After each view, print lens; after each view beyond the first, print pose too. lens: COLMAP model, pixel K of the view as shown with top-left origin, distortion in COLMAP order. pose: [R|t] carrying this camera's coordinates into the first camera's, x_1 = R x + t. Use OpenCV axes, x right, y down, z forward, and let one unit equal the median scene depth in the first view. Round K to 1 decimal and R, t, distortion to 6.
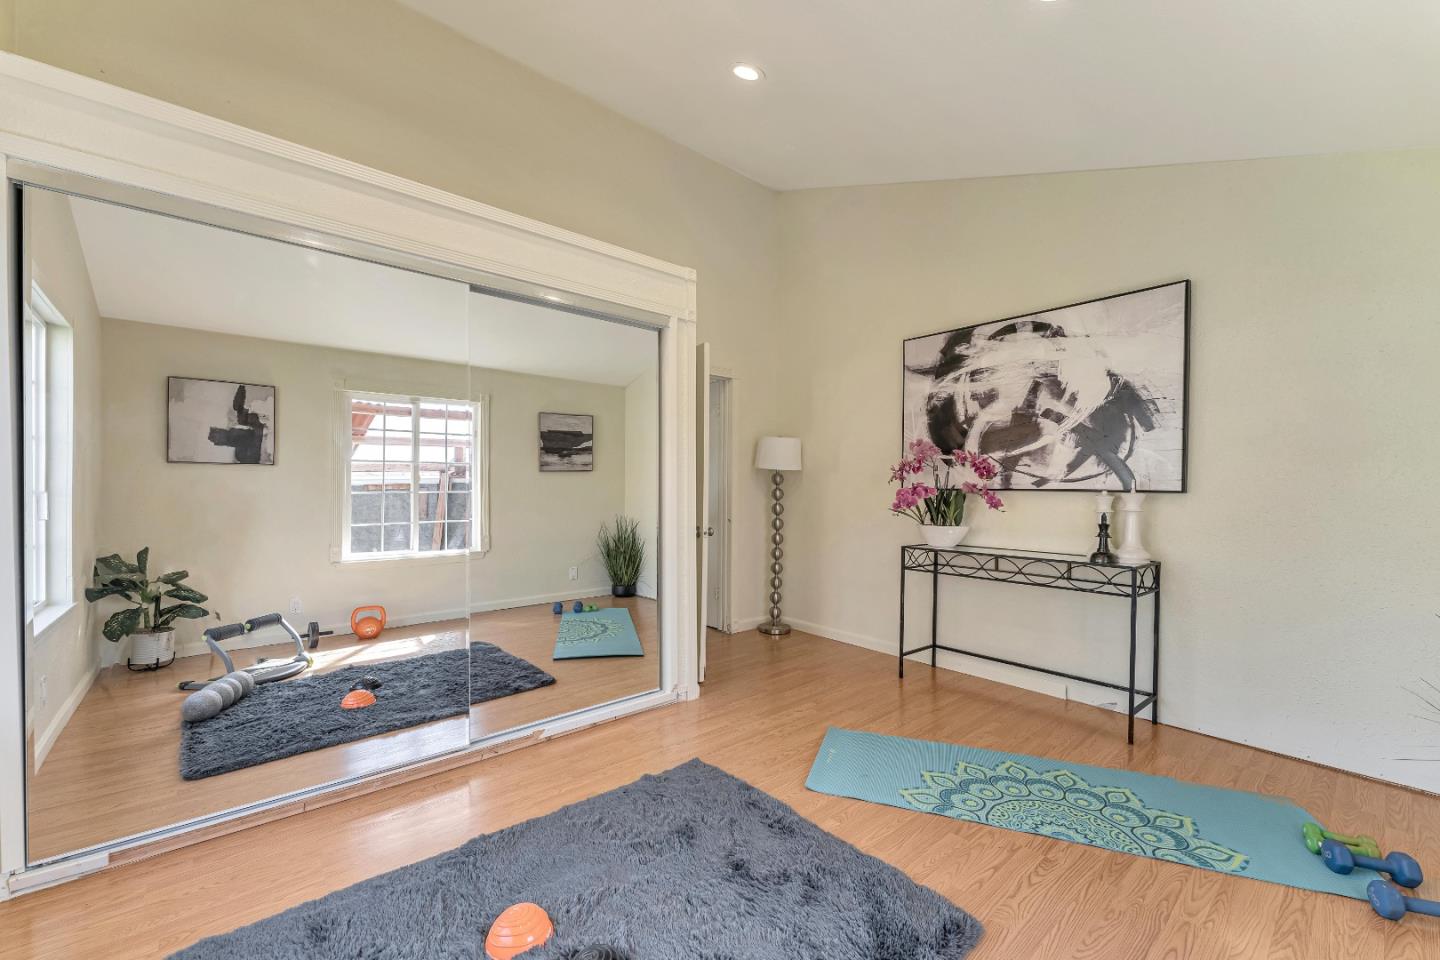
lens RADIAL K [[574.6, 0, 717.0], [0, 574.6, 491.1], [0, 0, 1]] dist [0.000581, -0.000070]
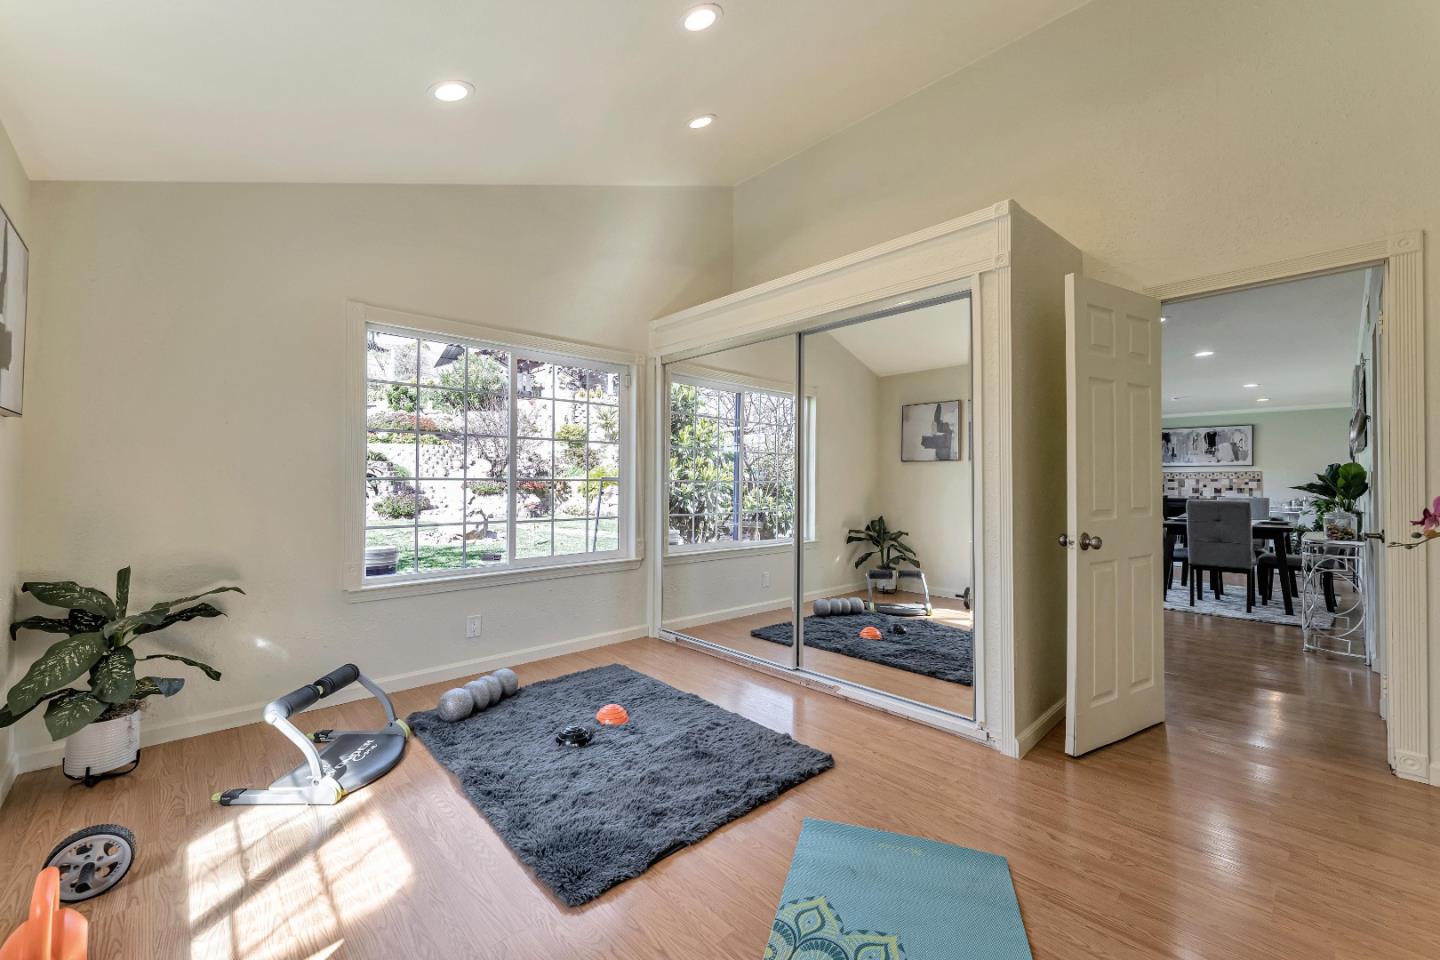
lens RADIAL K [[583.2, 0, 708.9], [0, 583.2, 472.4], [0, 0, 1]] dist [0.000882, 0.000093]
pose [[0.044846, -0.015019, -0.998881, 0.732562], [-0.009241, 0.999838, -0.015448, 0.002445], [0.998951, 0.009924, 0.044700, 0.575477]]
